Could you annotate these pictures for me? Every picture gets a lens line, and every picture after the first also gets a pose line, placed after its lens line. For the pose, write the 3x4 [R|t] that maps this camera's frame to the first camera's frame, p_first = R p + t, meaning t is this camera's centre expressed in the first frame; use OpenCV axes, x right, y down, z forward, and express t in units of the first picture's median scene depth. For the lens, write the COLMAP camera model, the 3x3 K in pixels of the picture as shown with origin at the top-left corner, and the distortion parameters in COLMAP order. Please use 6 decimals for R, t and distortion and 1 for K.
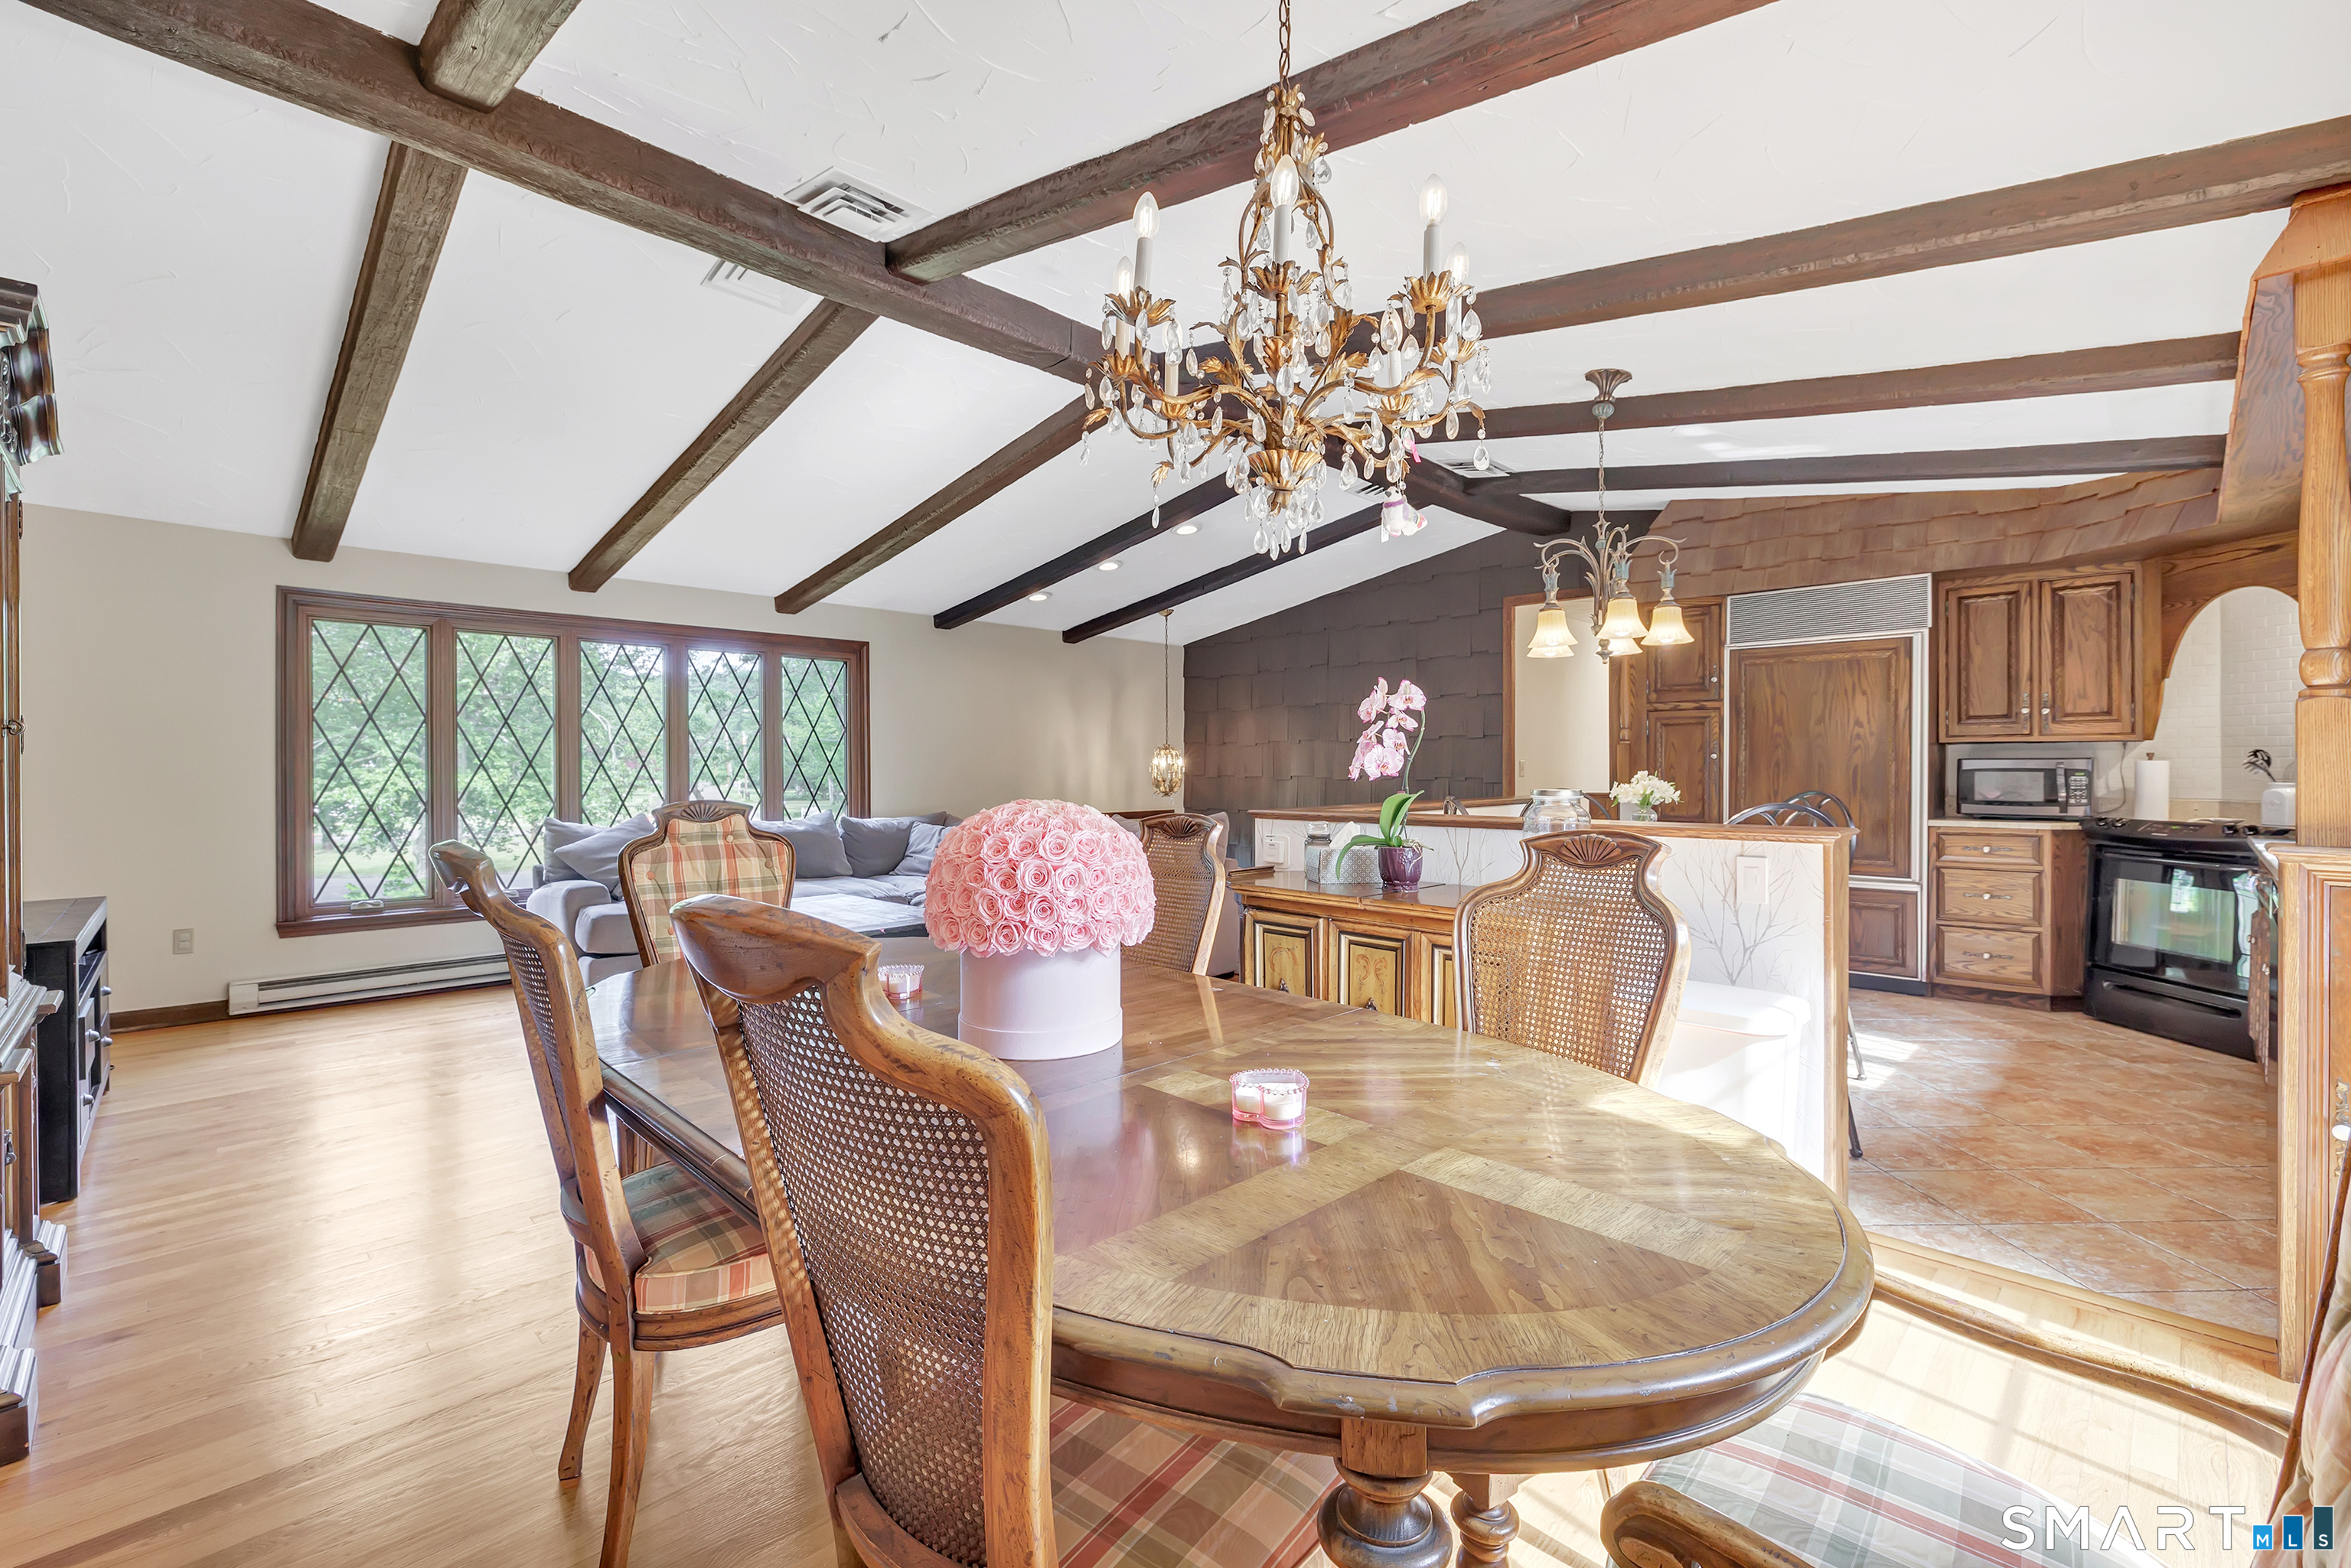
lens RADIAL K [[1051.4, 0, 1174.1], [0, 1051.4, 760.4], [0, 0, 1]] dist [-0.004313, -0.001568]
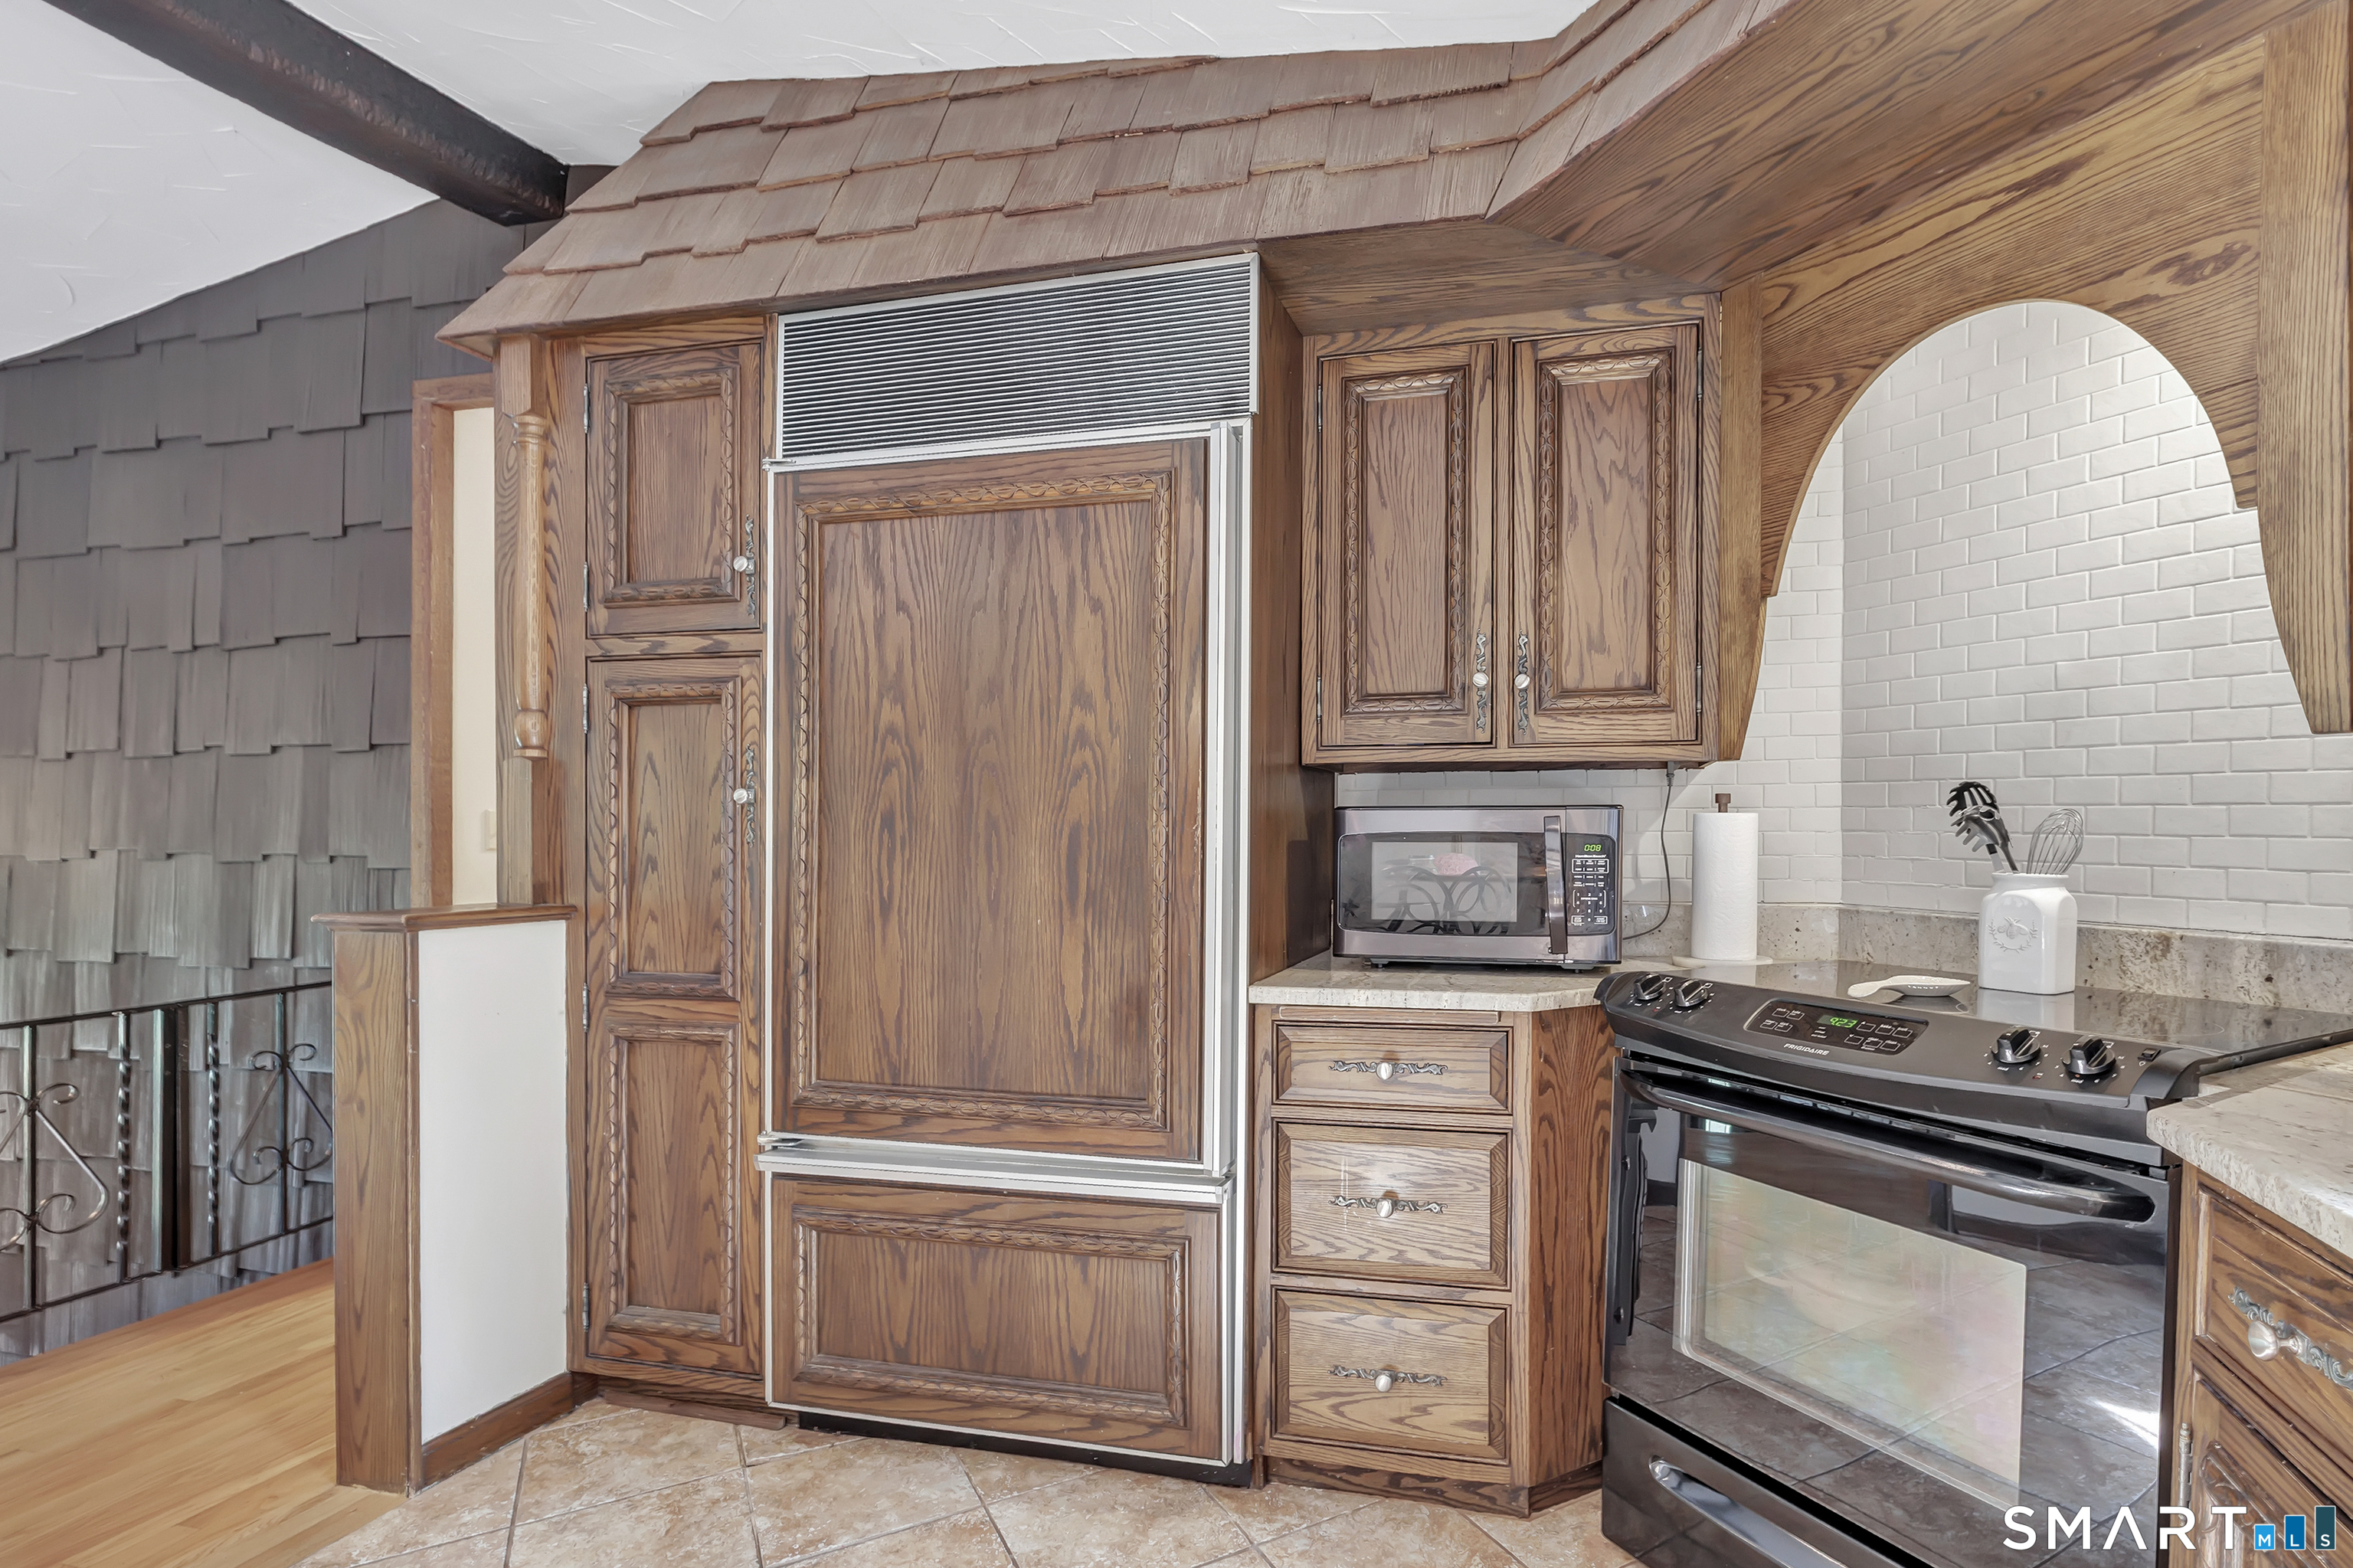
lens RADIAL K [[1076.2, 0, 1408.6], [0, 1076.2, 825.2], [0, 0, 1]] dist [-0.011577, -0.001368]
pose [[0.836396, -0.001172, 0.548125, 0.576884], [-0.002922, 0.999974, 0.006597, 0.002617], [-0.548119, -0.007119, 0.836370, 0.687813]]
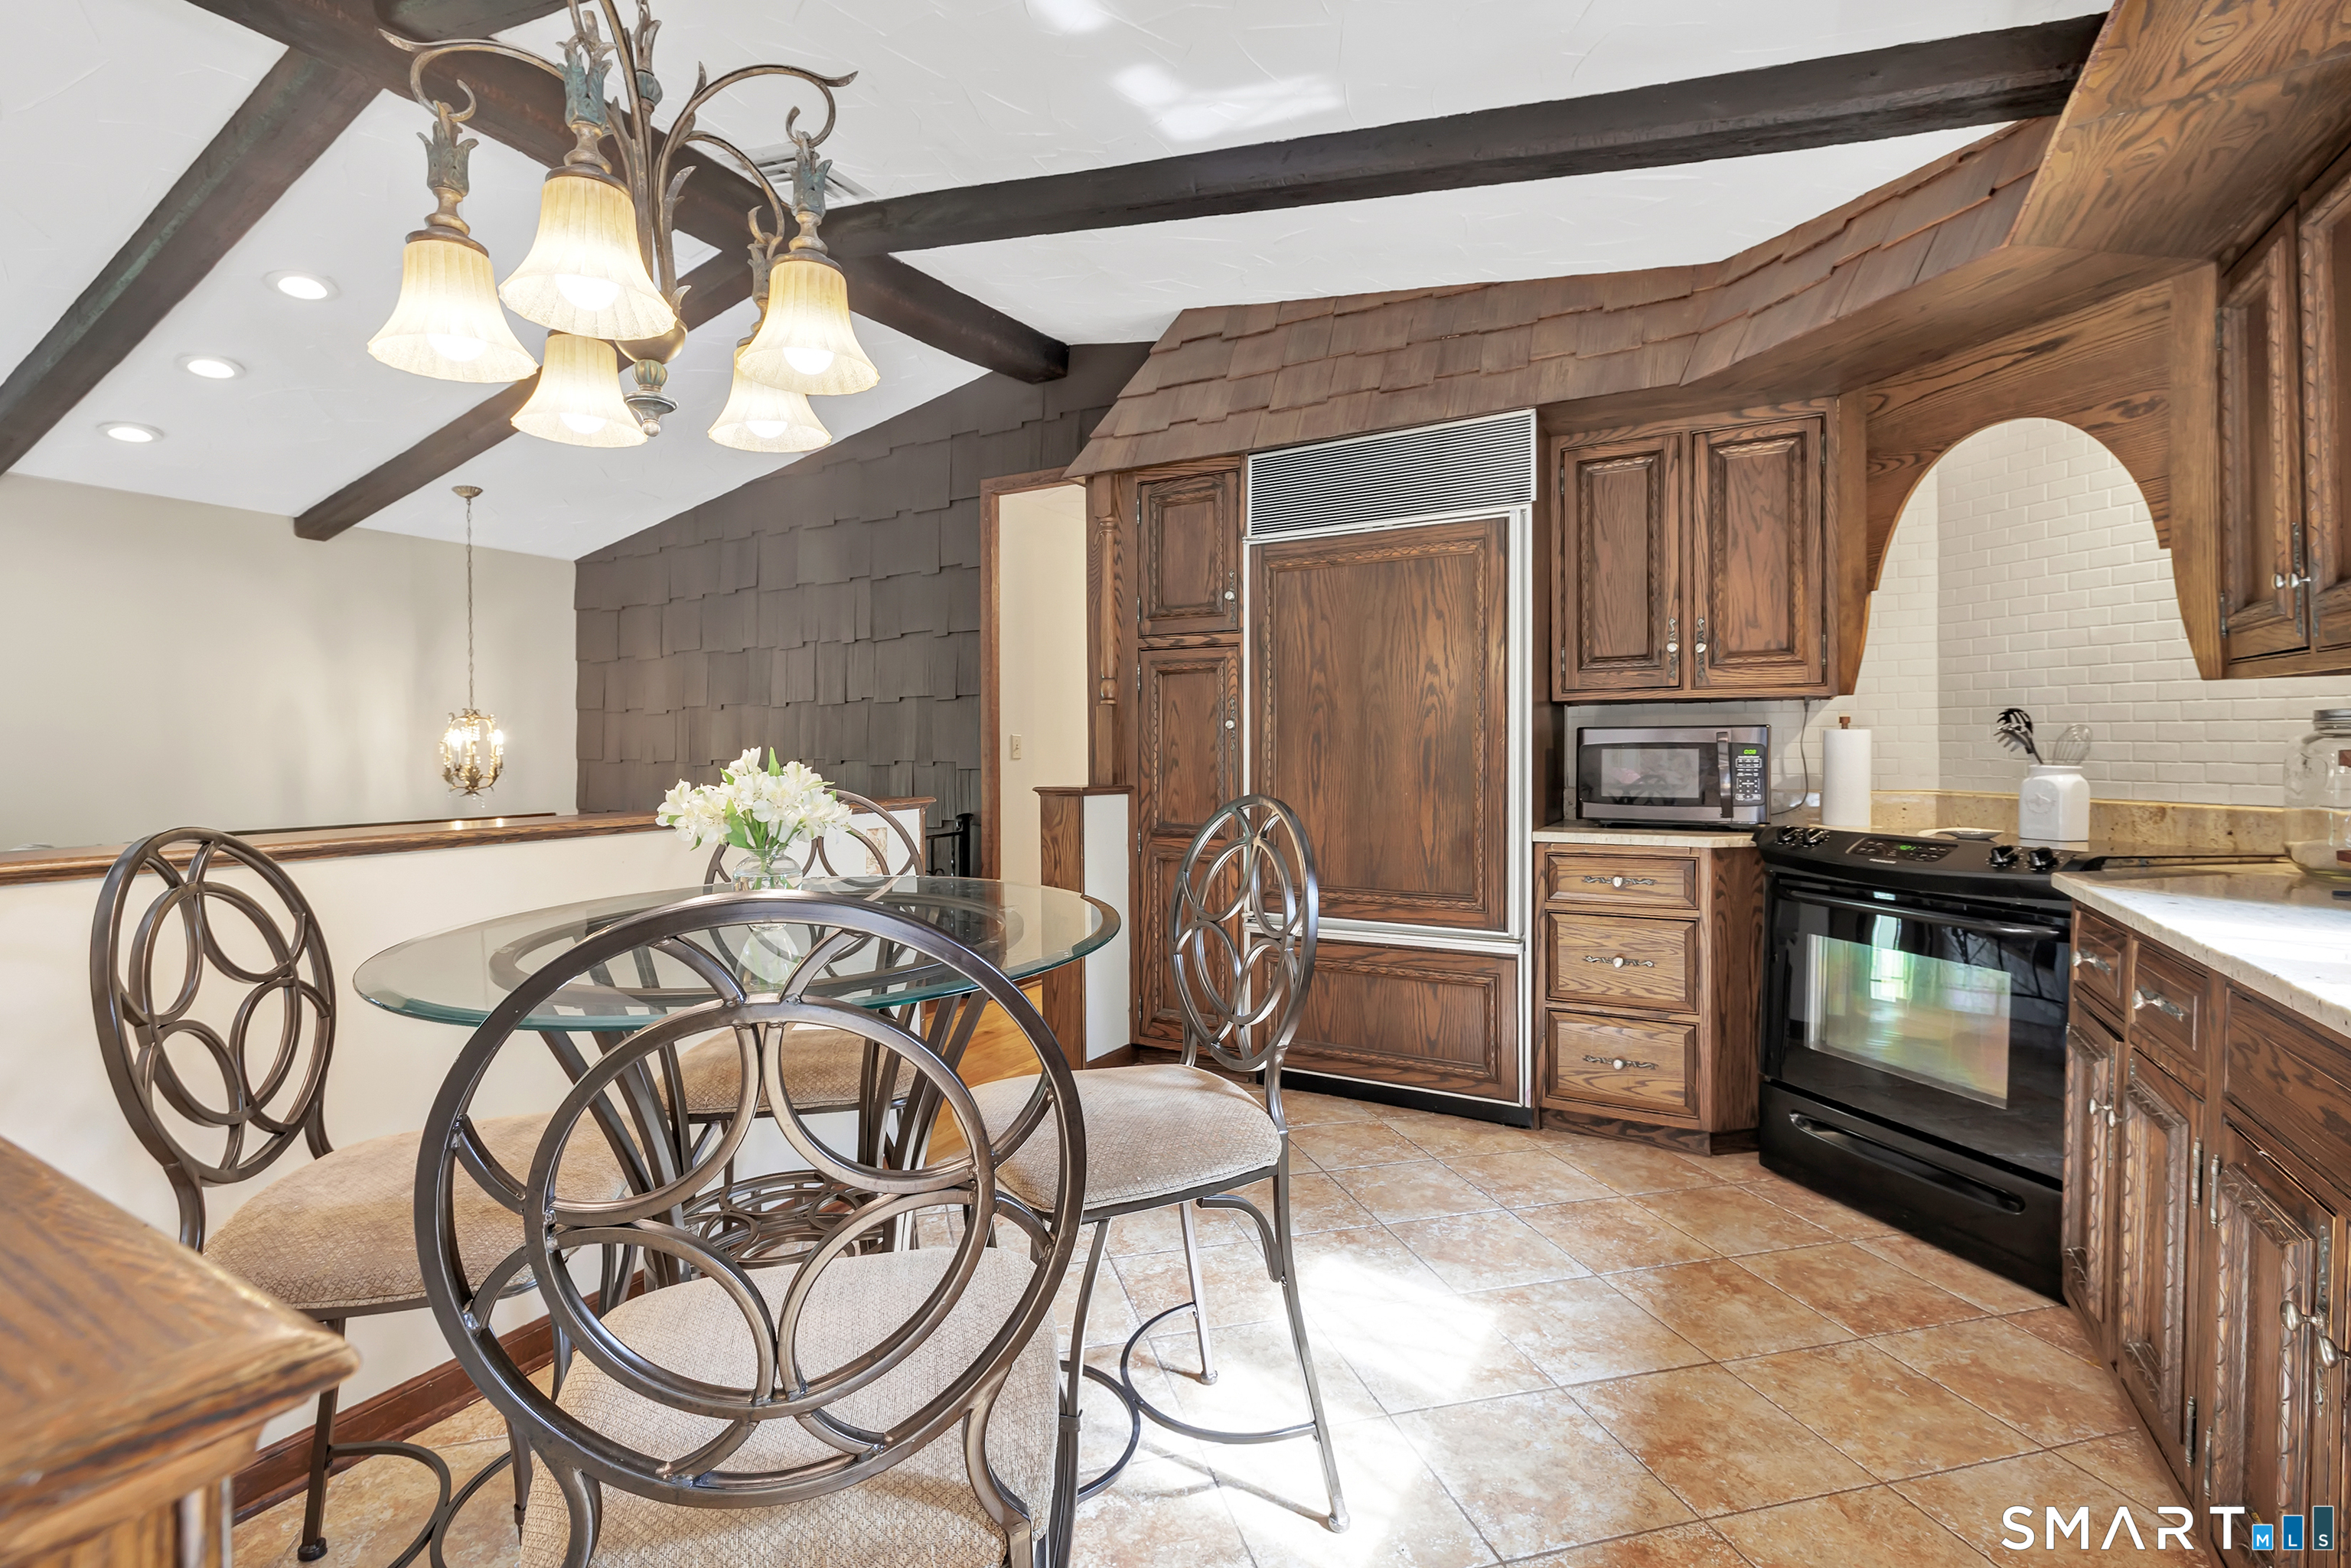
lens RADIAL K [[1051.4, 0, 1228.7], [0, 1051.4, 738.7], [0, 0, 1]] dist [-0.004313, -0.001568]
pose [[0.958261, -0.002725, 0.285882, 0.392505], [0.002921, 0.999996, -0.000261, 0.004783], [-0.285880, 0.001085, 0.958265, 0.490841]]
